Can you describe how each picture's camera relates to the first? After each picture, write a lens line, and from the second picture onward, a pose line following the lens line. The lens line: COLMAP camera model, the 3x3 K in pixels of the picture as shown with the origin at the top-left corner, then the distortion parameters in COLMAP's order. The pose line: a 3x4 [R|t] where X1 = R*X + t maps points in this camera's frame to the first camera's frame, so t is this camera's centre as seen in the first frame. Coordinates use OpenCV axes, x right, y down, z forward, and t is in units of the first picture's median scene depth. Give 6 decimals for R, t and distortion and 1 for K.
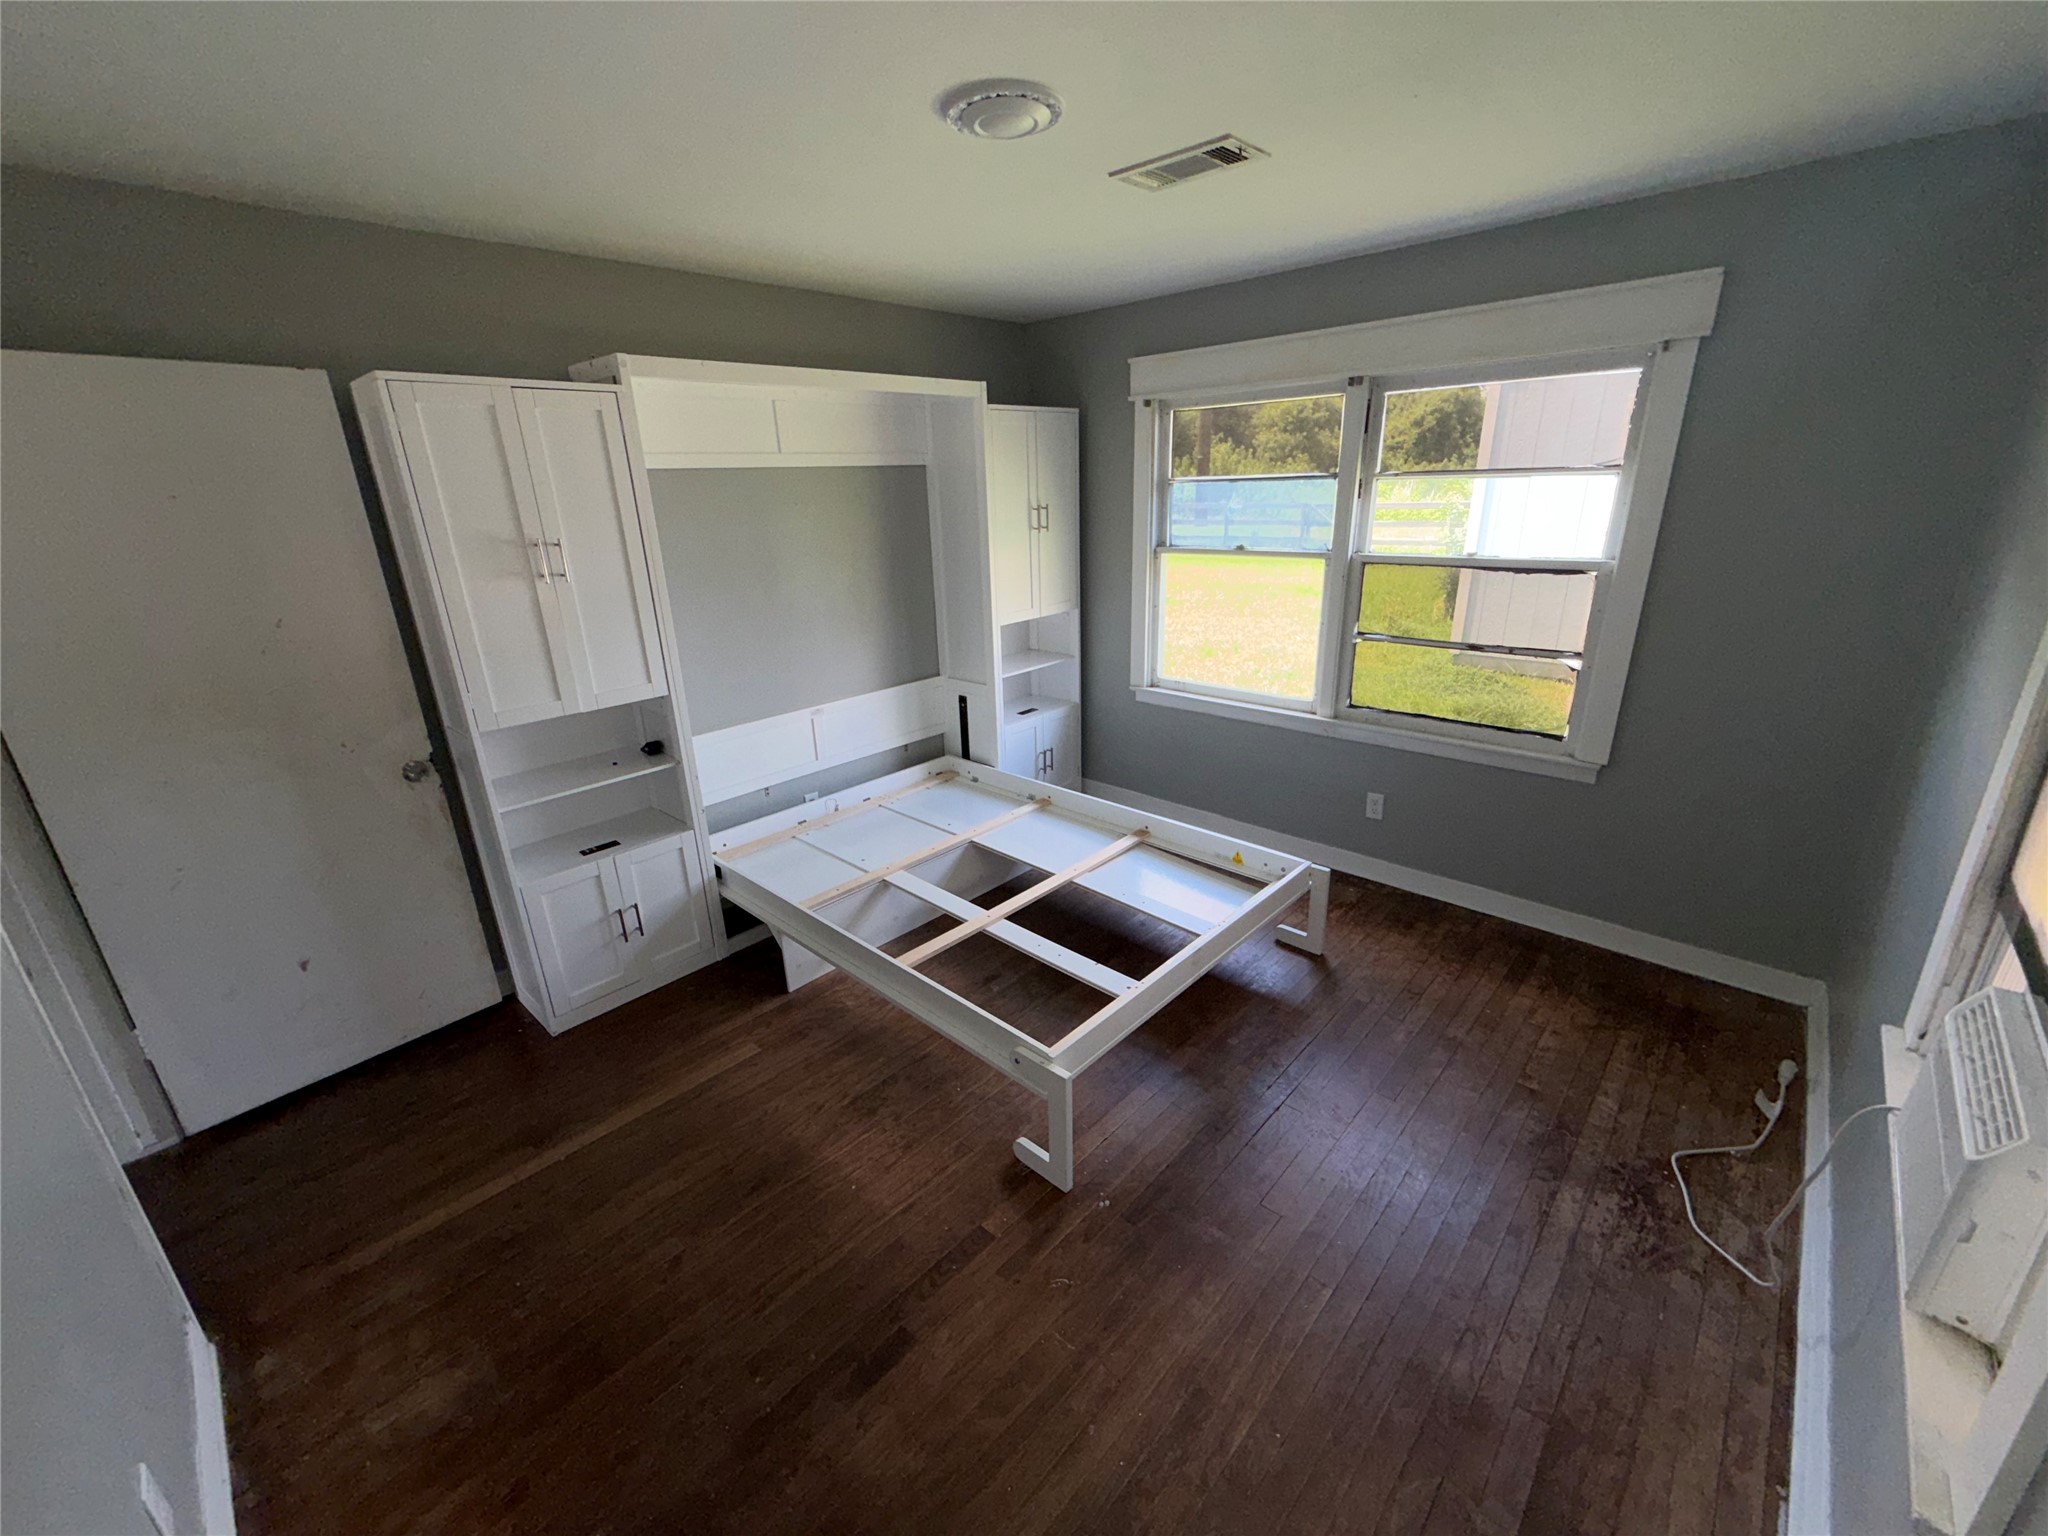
lens RADIAL K [[811.4, 0, 1018.2], [0, 811.4, 763.0], [0, 0, 1]] dist [-0.002162, -0.000337]
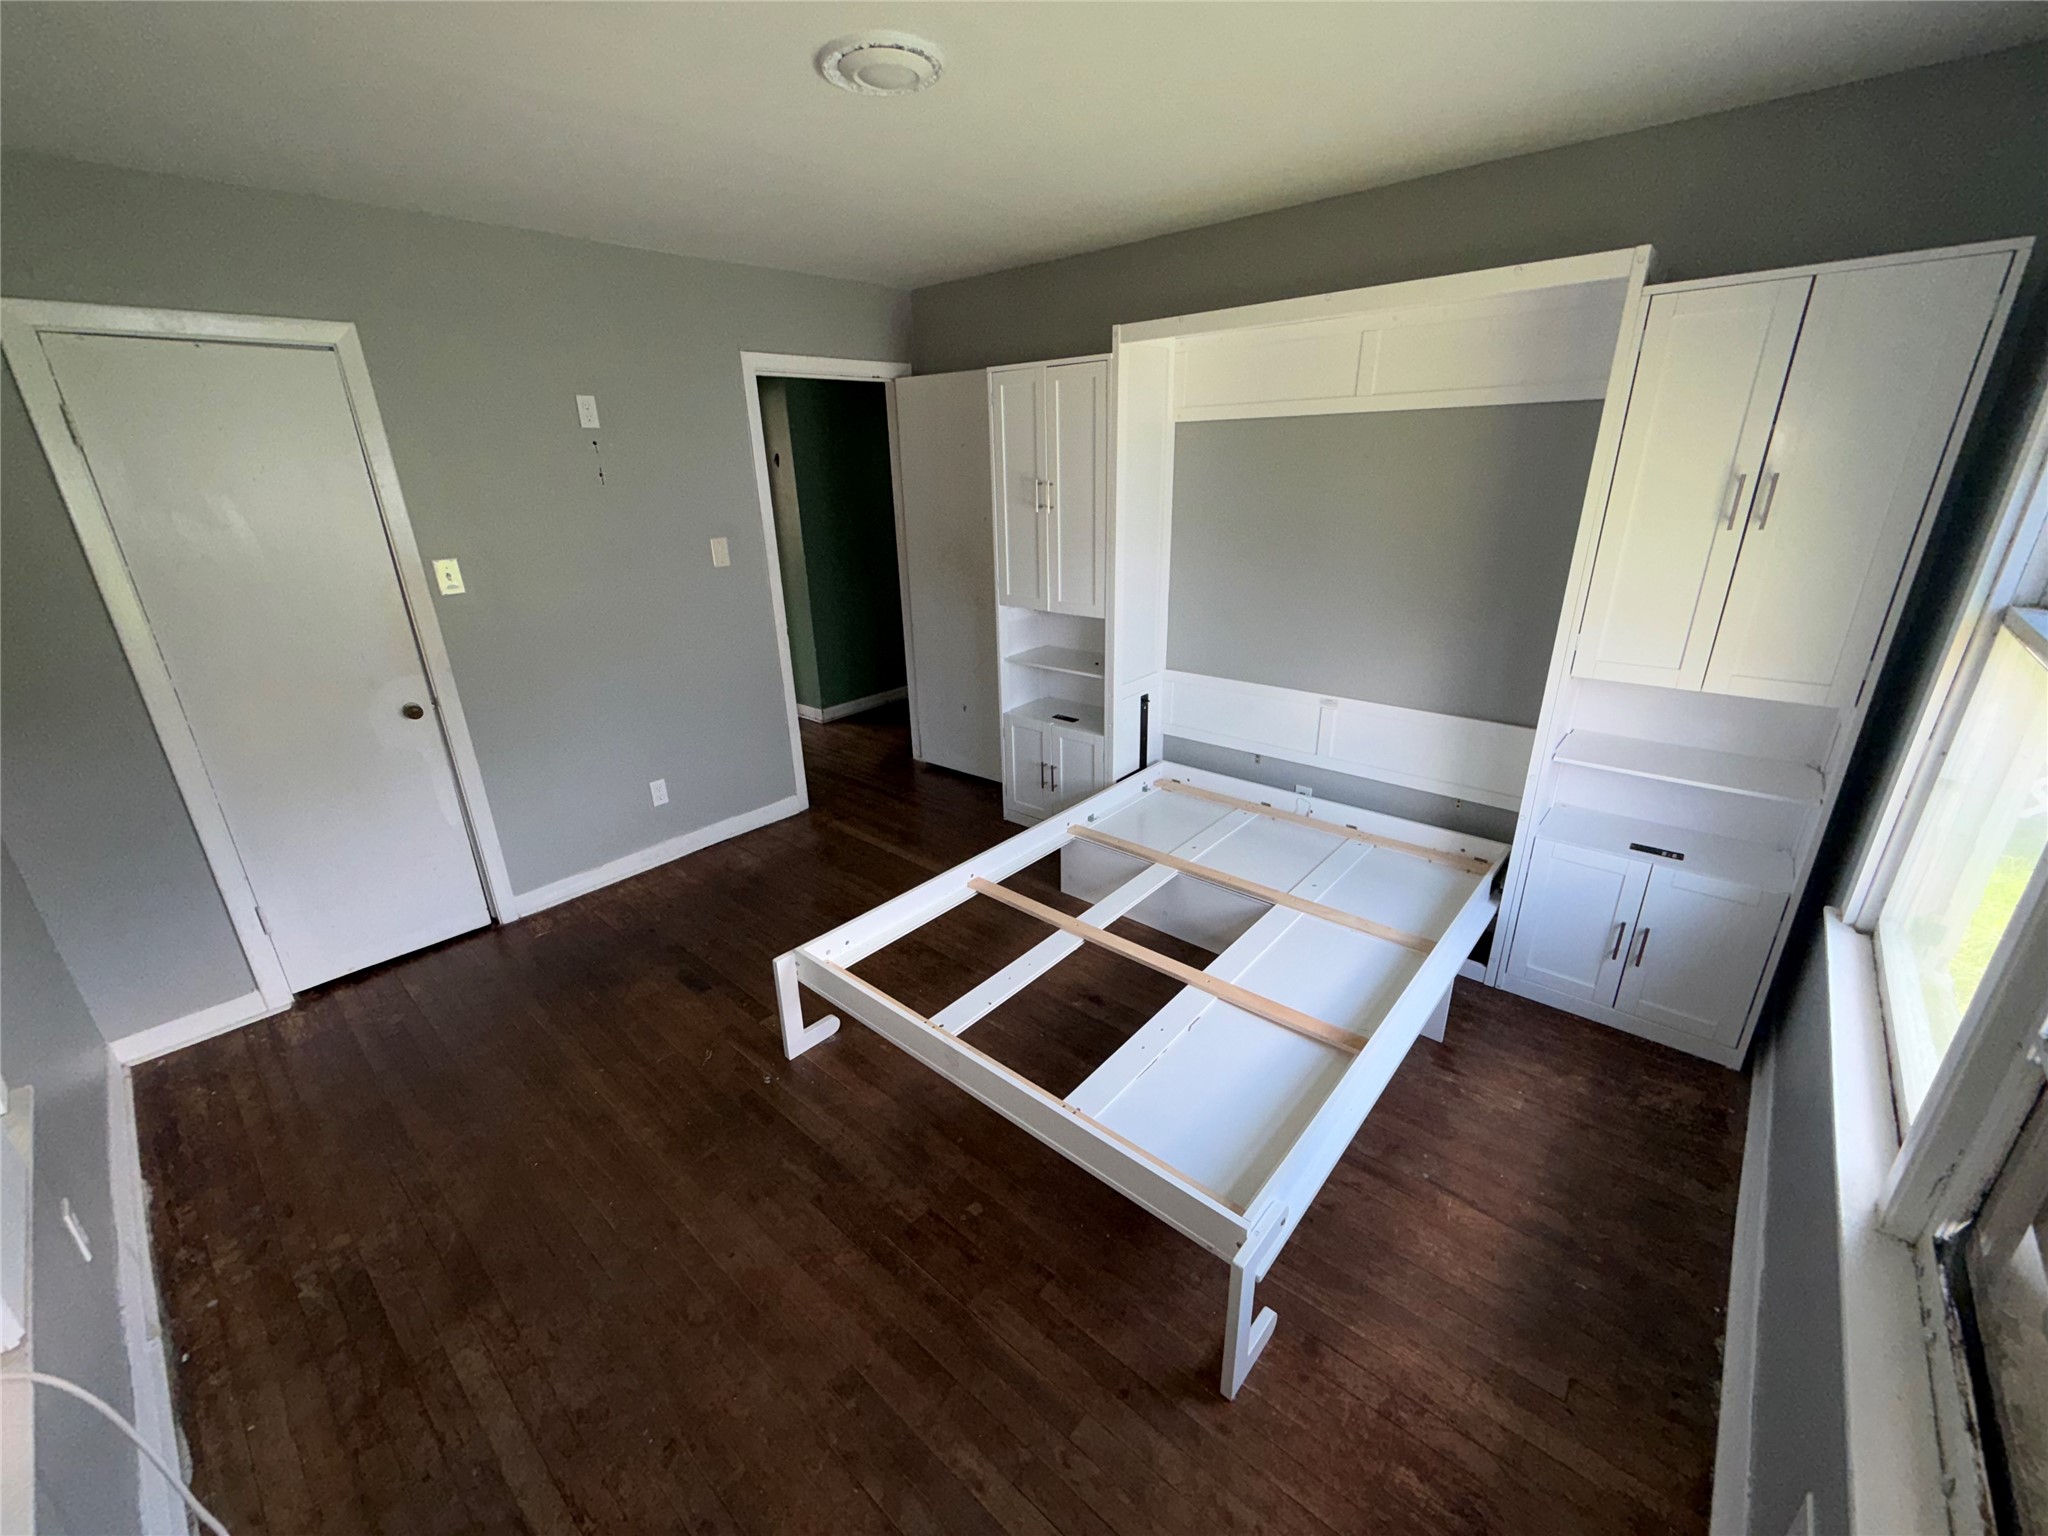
lens RADIAL K [[811.4, 0, 1018.2], [0, 811.4, 763.0], [0, 0, 1]] dist [-0.002162, -0.000337]
pose [[0.041508, 0.382897, -0.922858, 0.716669], [-0.299280, 0.886008, 0.354147, -0.271516], [0.953262, 0.261493, 0.151370, 0.728170]]
